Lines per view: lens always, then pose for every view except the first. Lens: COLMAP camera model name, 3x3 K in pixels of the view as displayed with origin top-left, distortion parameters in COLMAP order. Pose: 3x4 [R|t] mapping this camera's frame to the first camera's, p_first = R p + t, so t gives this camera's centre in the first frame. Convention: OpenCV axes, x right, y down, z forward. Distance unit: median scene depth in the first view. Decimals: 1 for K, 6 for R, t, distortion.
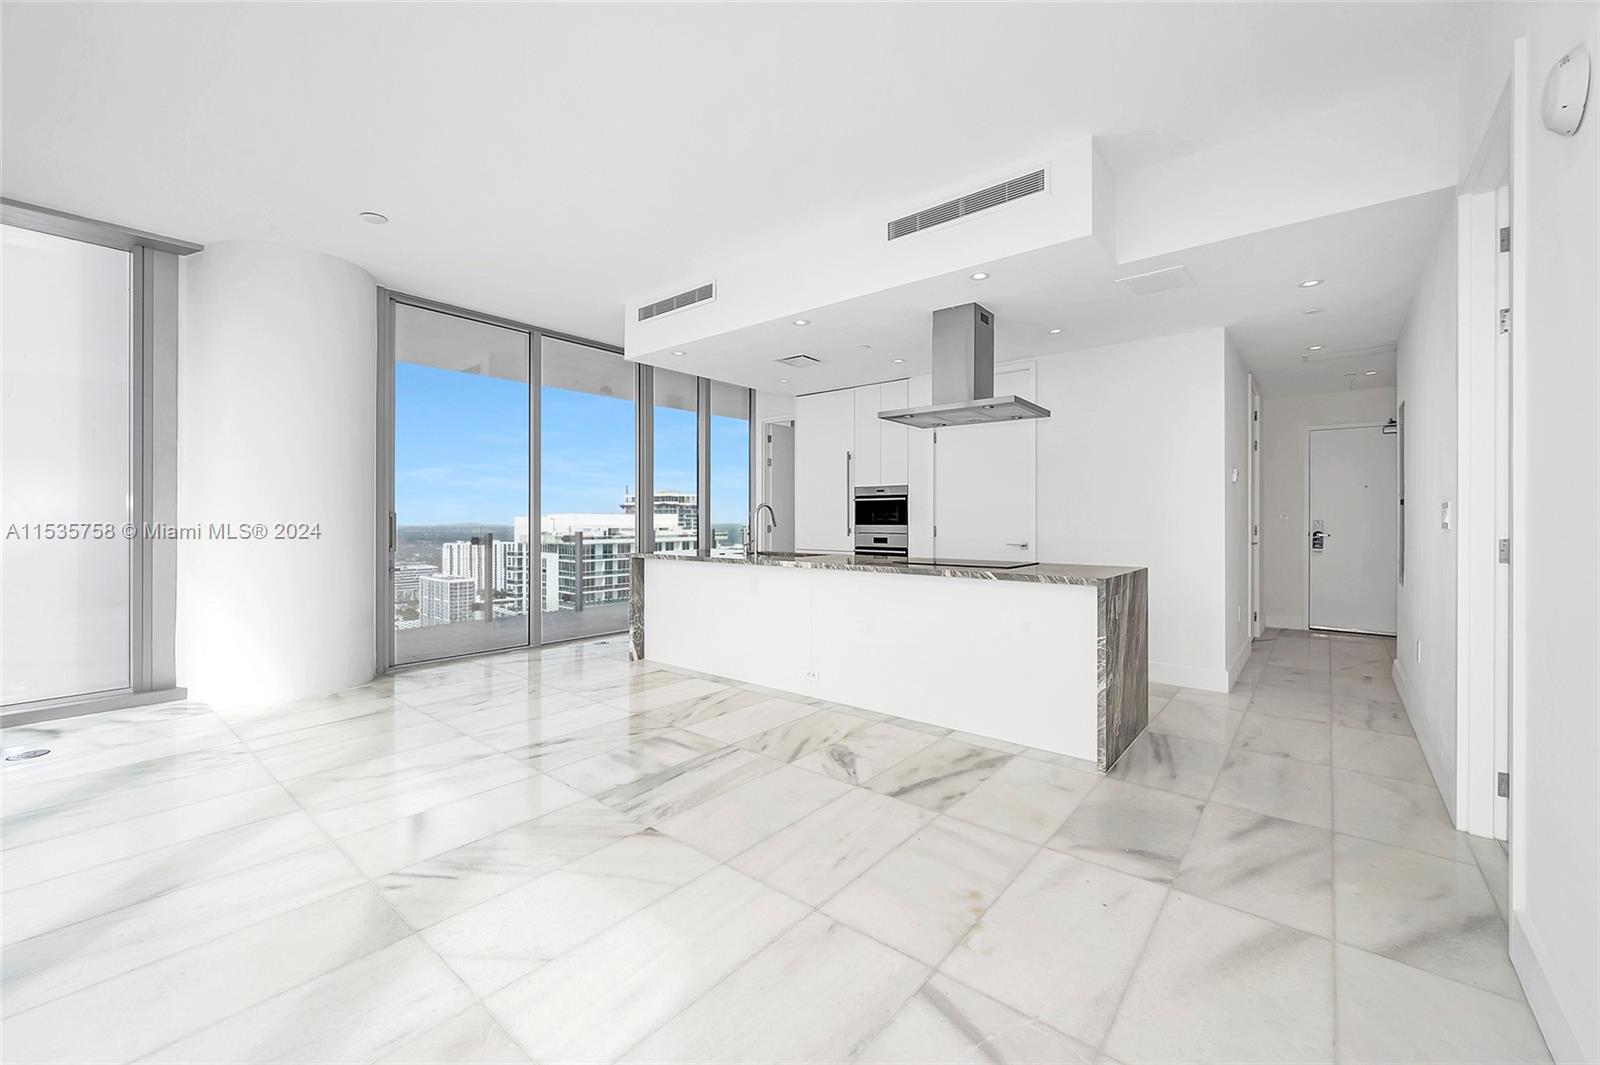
lens RADIAL K [[634.9, 0, 805.8], [0, 634.9, 519.7], [0, 0, 1]] dist [-0.000484, -0.000082]
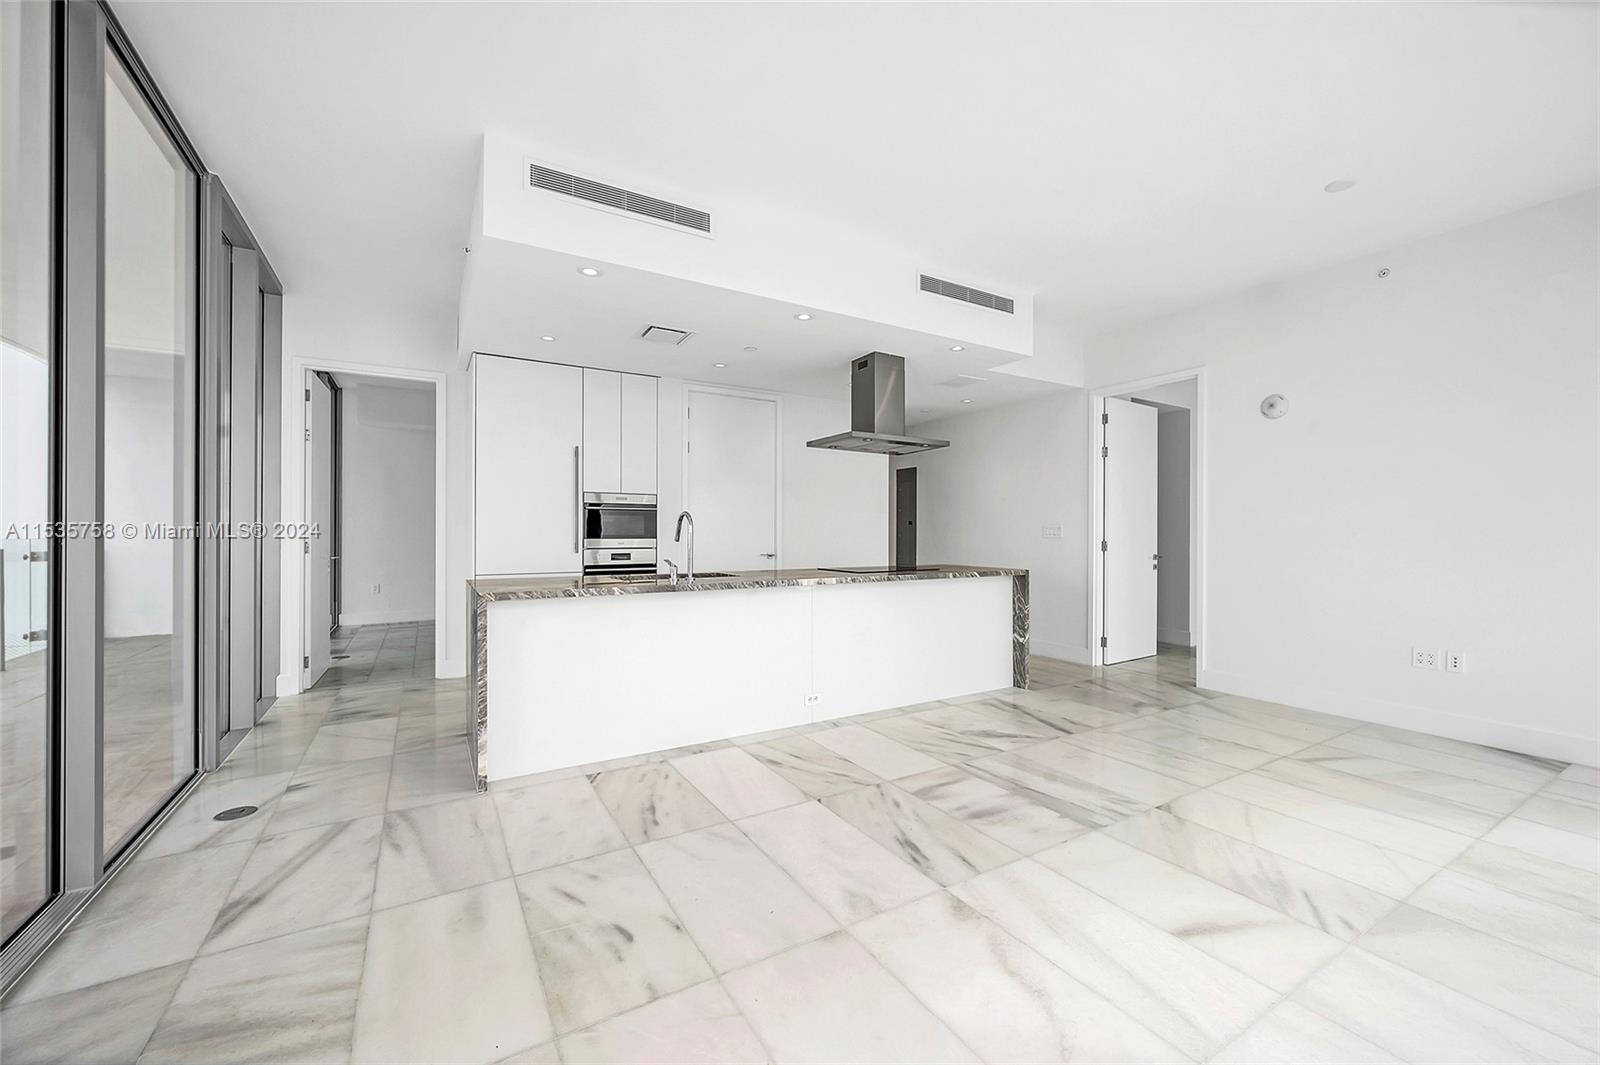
lens RADIAL K [[633.5, 0, 803.7], [0, 633.5, 532.6], [0, 0, 1]] dist [-0.000750, -0.000399]
pose [[0.331387, 0.000515, 0.943495, -0.941758], [-0.002918, 0.999996, 0.000480, -0.001083], [-0.943490, -0.002912, 0.331387, 0.758449]]
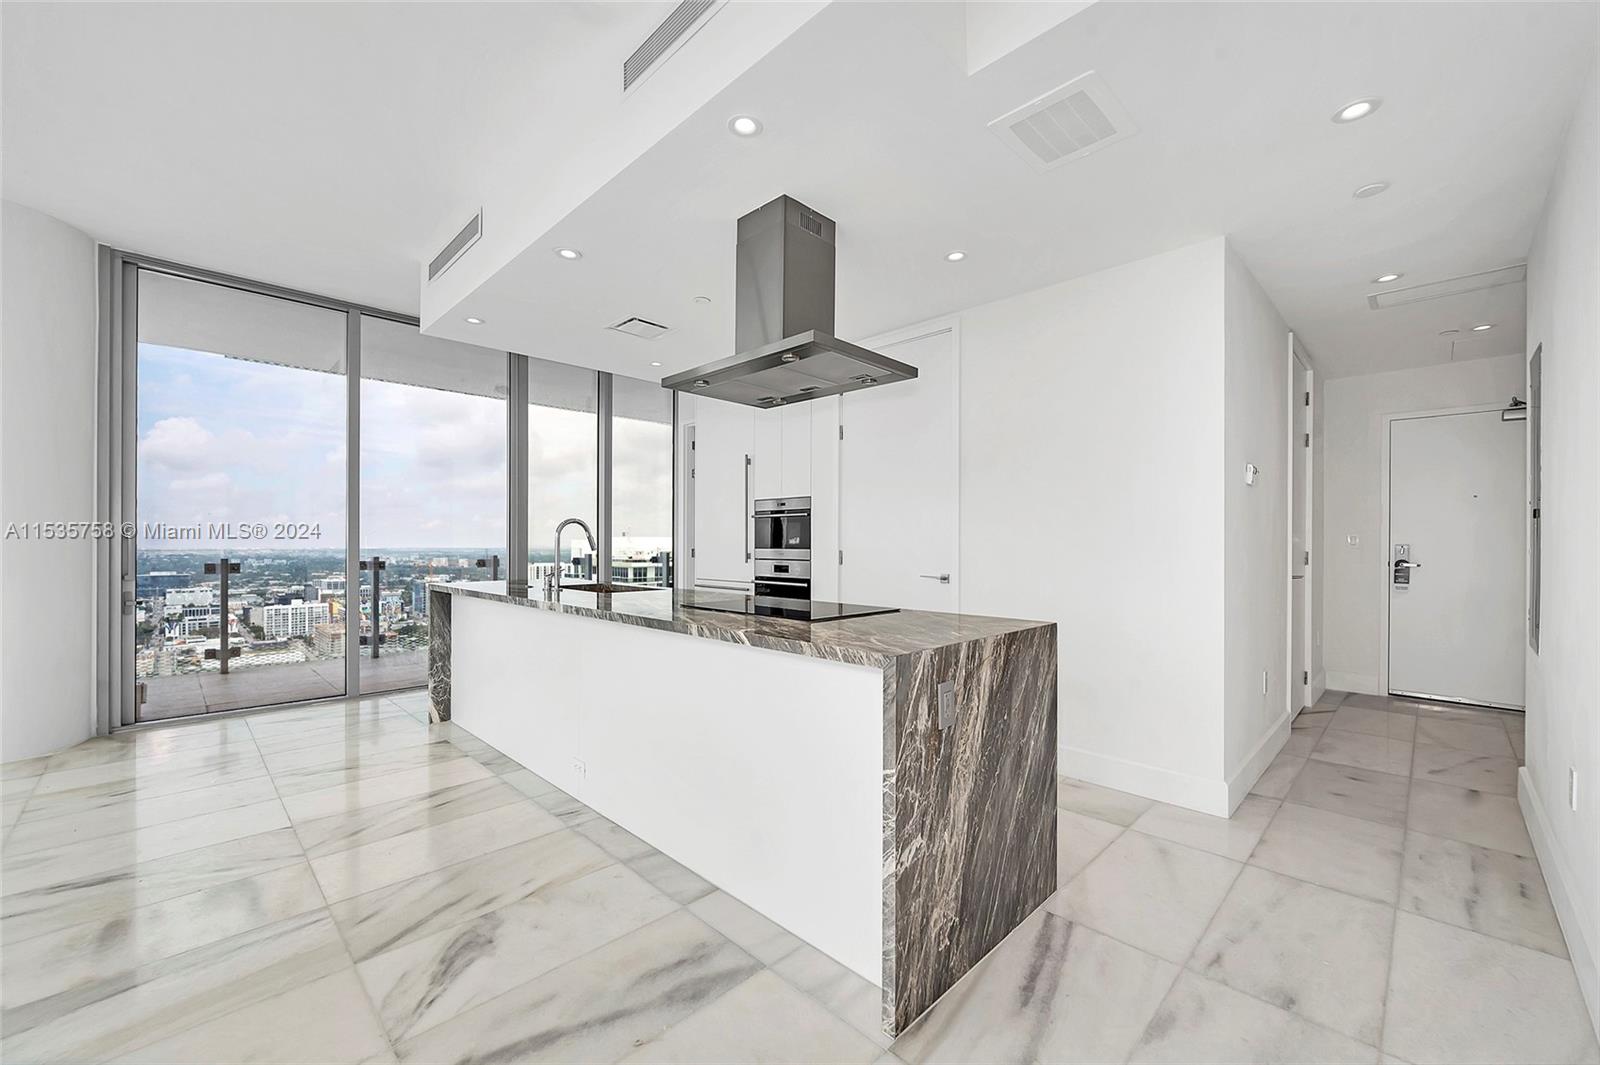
lens RADIAL K [[637.9, 0, 801.2], [0, 637.9, 544.3], [0, 0, 1]] dist [-0.000456, -0.000001]
pose [[0.995408, 0.002375, -0.095695, 0.335855], [-0.002201, 0.999996, 0.001918, 0.002391], [0.095700, -0.001698, 0.995409, 0.366336]]
